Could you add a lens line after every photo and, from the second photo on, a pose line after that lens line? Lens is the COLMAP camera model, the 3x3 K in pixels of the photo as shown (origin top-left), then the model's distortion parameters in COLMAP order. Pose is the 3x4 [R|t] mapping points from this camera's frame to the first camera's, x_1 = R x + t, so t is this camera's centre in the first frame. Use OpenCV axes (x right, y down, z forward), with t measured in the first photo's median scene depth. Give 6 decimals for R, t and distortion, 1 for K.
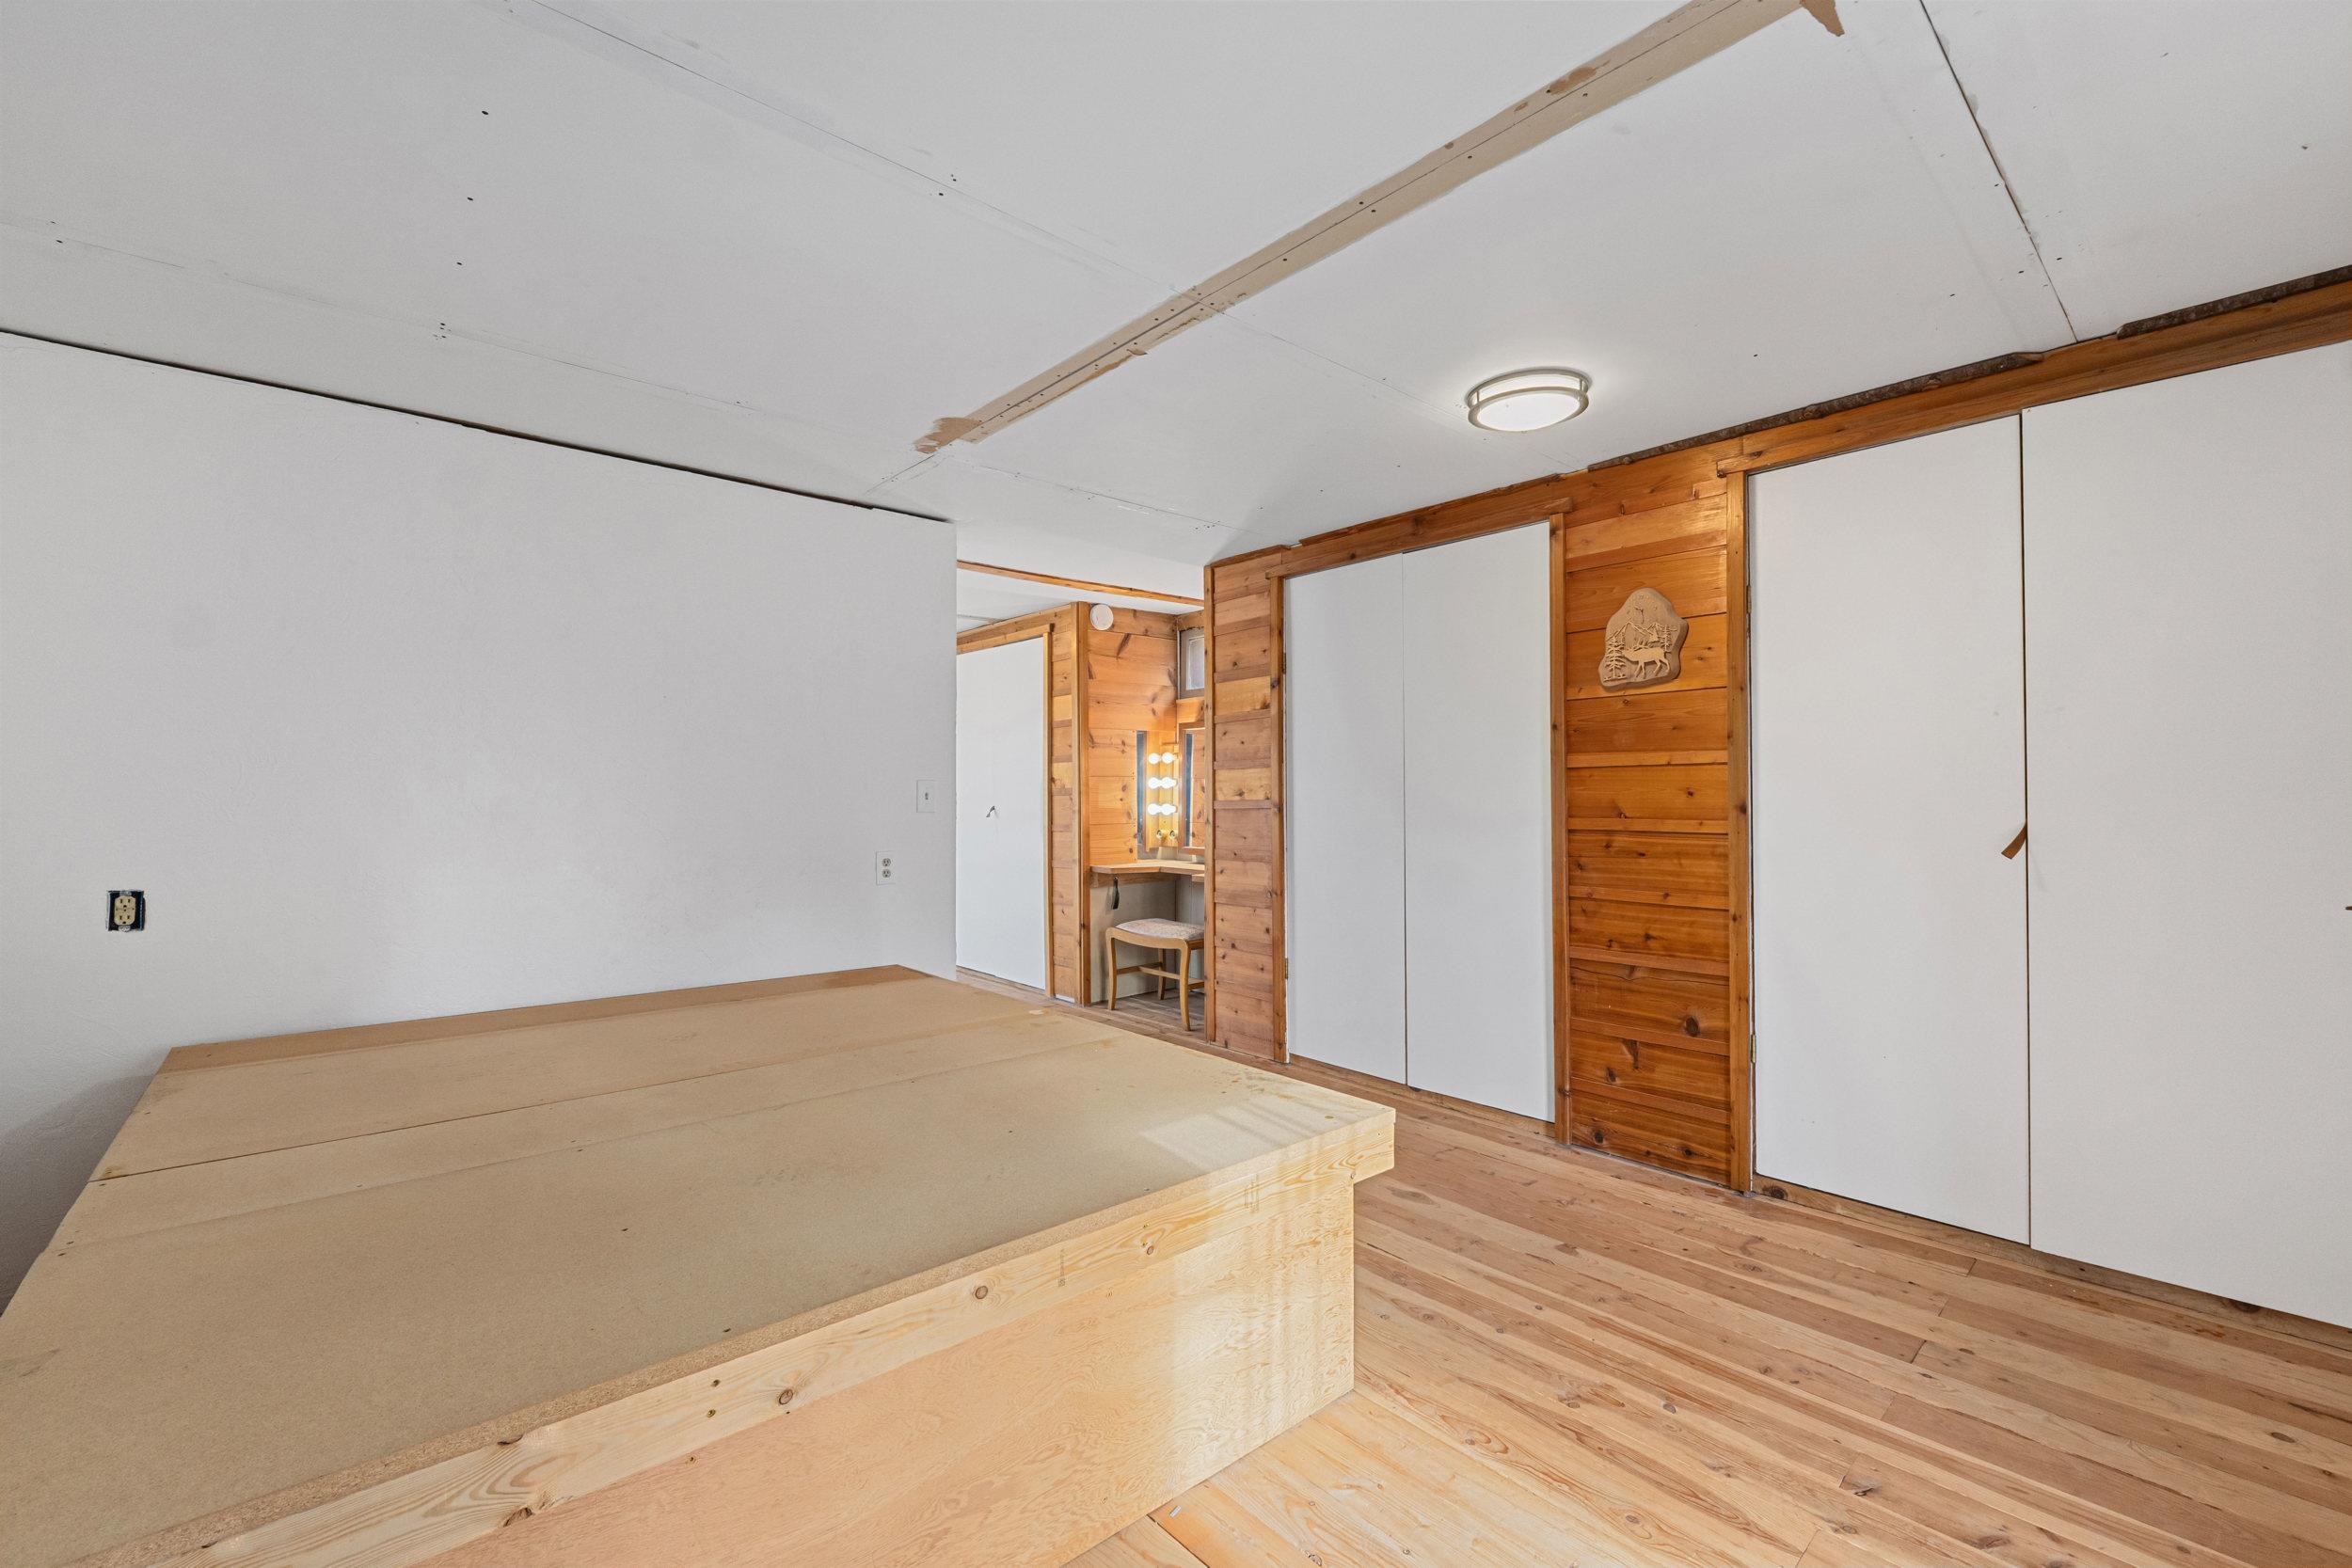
lens RADIAL K [[987.2, 0, 1179.0], [0, 987.2, 791.4], [0, 0, 1]] dist [-0.000859, -0.000138]
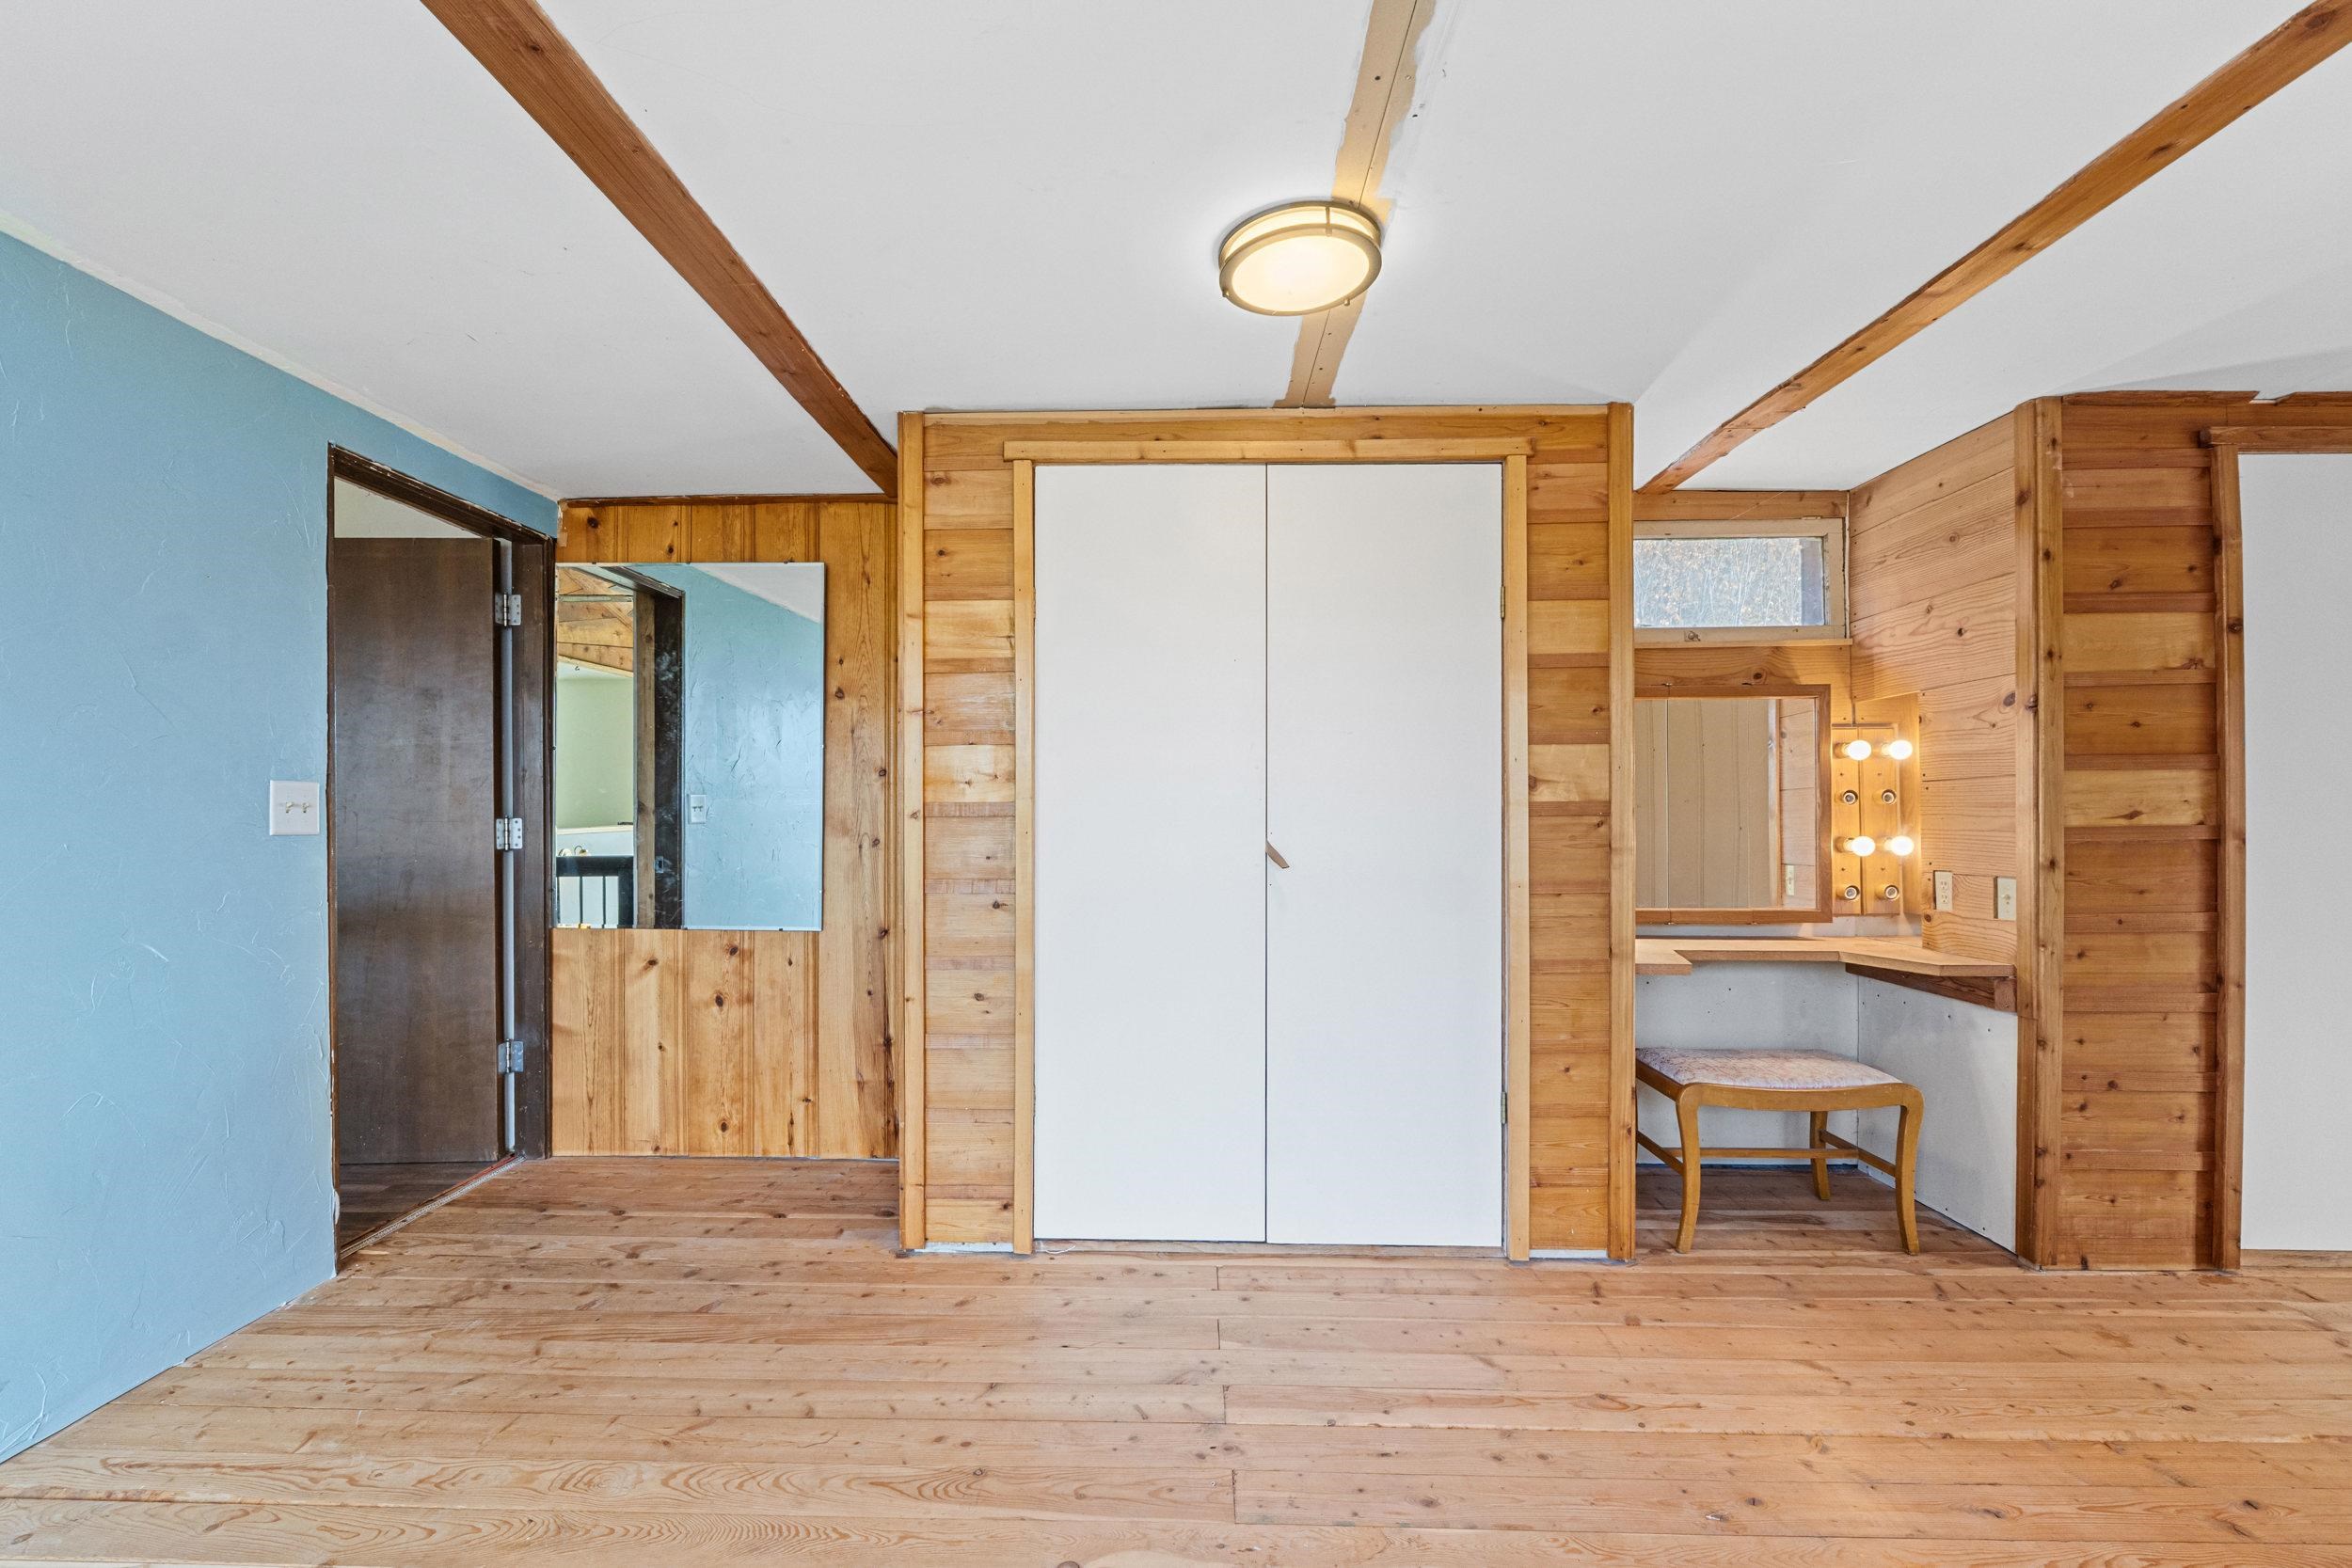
lens RADIAL K [[1095.3, 0, 1173.8], [0, 1095.3, 785.8], [0, 0, 1]] dist [-0.001376, -0.000467]
pose [[0.674655, 0.000082, 0.738133, -0.781322], [-0.004107, 0.999985, 0.003643, -0.014522], [-0.738121, -0.005489, 0.674646, 0.997654]]
